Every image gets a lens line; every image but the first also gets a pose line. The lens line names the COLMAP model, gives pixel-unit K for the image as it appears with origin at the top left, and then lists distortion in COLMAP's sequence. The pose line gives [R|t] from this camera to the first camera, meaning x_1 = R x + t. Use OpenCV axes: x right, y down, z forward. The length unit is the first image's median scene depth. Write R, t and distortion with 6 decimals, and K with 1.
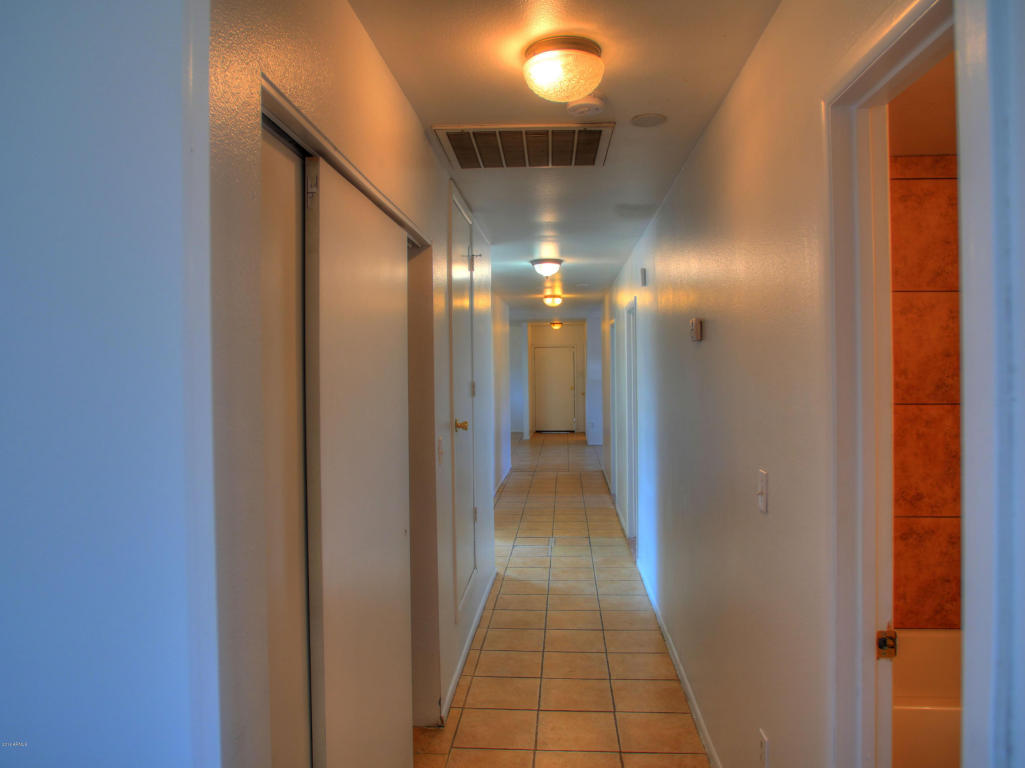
lens RADIAL K [[692.9, 0, 512.2], [0, 692.9, 378.9], [0, 0, 1]] dist [-0.061562, 0.034997]
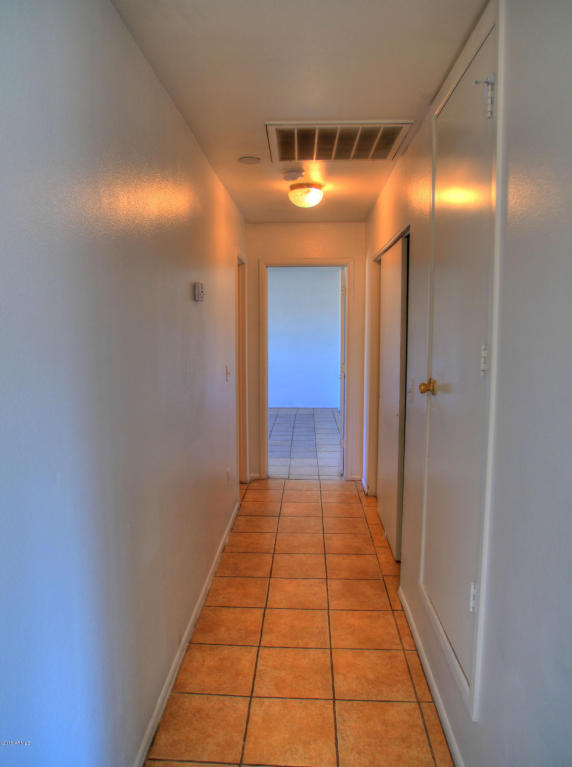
lens RADIAL K [[543.1, 0, 285.3], [0, 543.1, 383.2], [0, 0, 1]] dist [-0.041083, -0.001002]
pose [[-0.999362, 0.016855, -0.031477, 0.136304], [0.012849, 0.992272, 0.123415, -0.025750], [0.033314, 0.122932, -0.991856, 1.873801]]
